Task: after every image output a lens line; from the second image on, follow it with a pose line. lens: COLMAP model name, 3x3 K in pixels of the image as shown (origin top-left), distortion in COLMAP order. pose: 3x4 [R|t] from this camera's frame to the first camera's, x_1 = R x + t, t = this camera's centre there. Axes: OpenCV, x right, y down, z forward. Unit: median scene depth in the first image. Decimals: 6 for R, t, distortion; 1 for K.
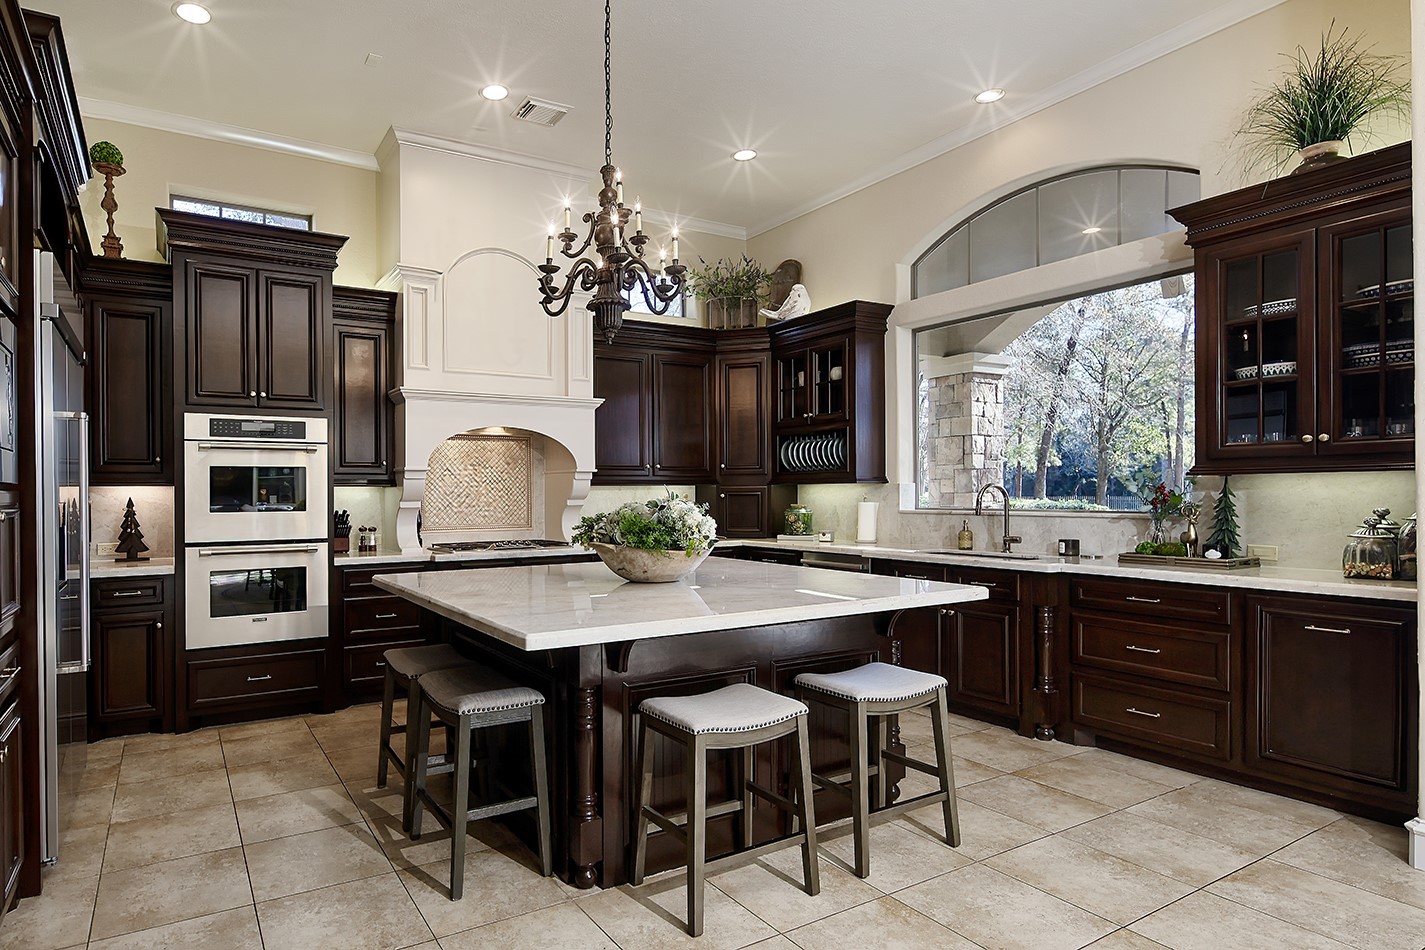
lens RADIAL K [[775.1, 0, 595.5], [0, 775.1, 515.8], [0, 0, 1]] dist [0.007374, -0.000219]
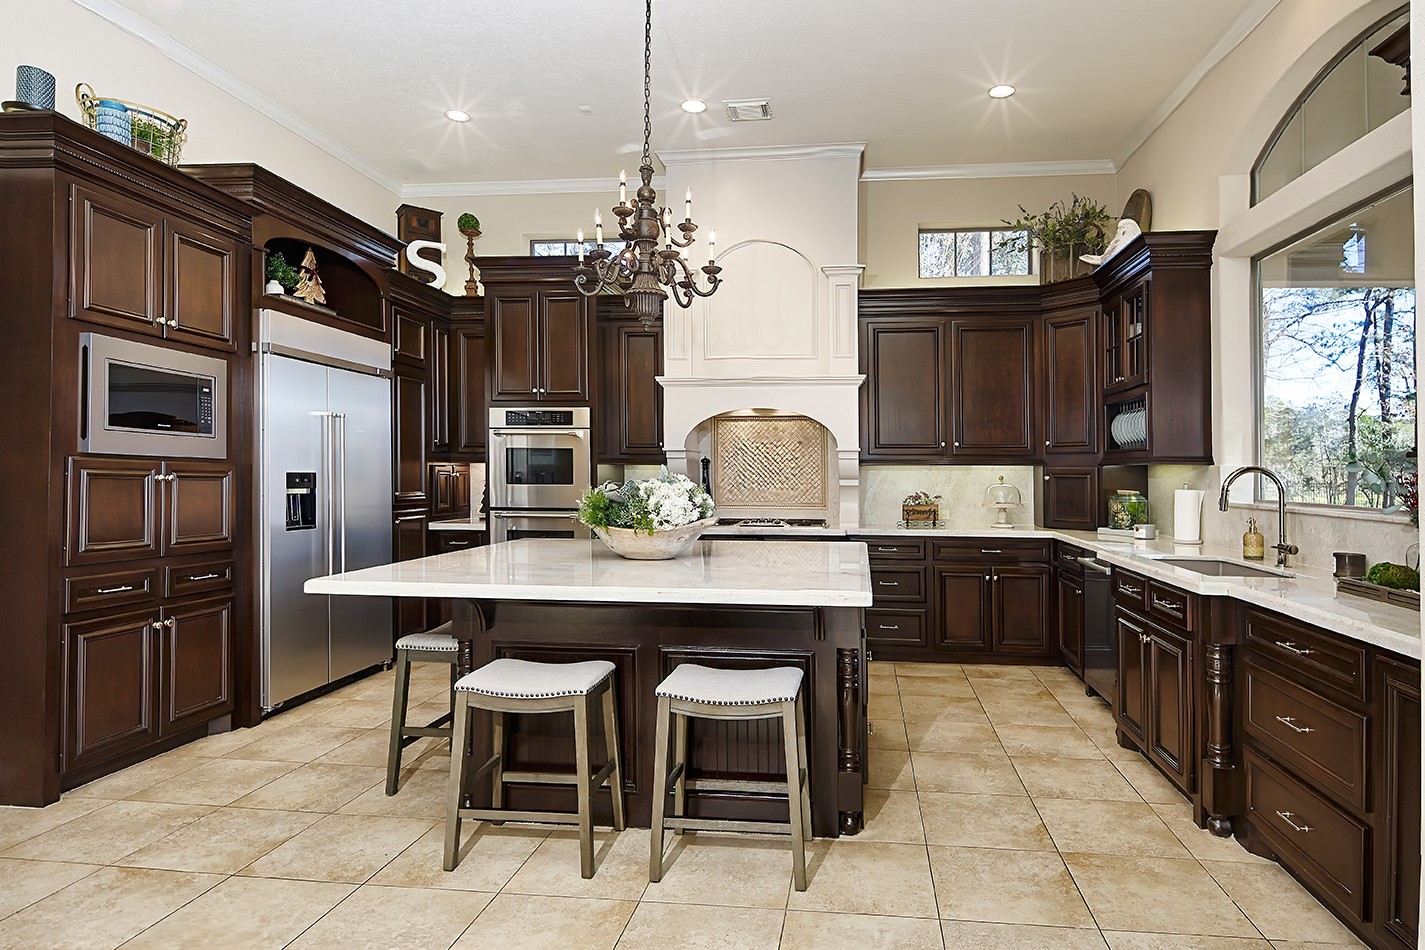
lens RADIAL K [[795.7, 0, 765.2], [0, 795.7, 469.6], [0, 0, 1]] dist [-0.000940, 0.000498]
pose [[0.821372, 0.010935, -0.570288, 0.529846], [-0.027843, 0.999393, -0.020939, -0.010875], [0.569713, 0.033077, 0.821178, 0.138821]]
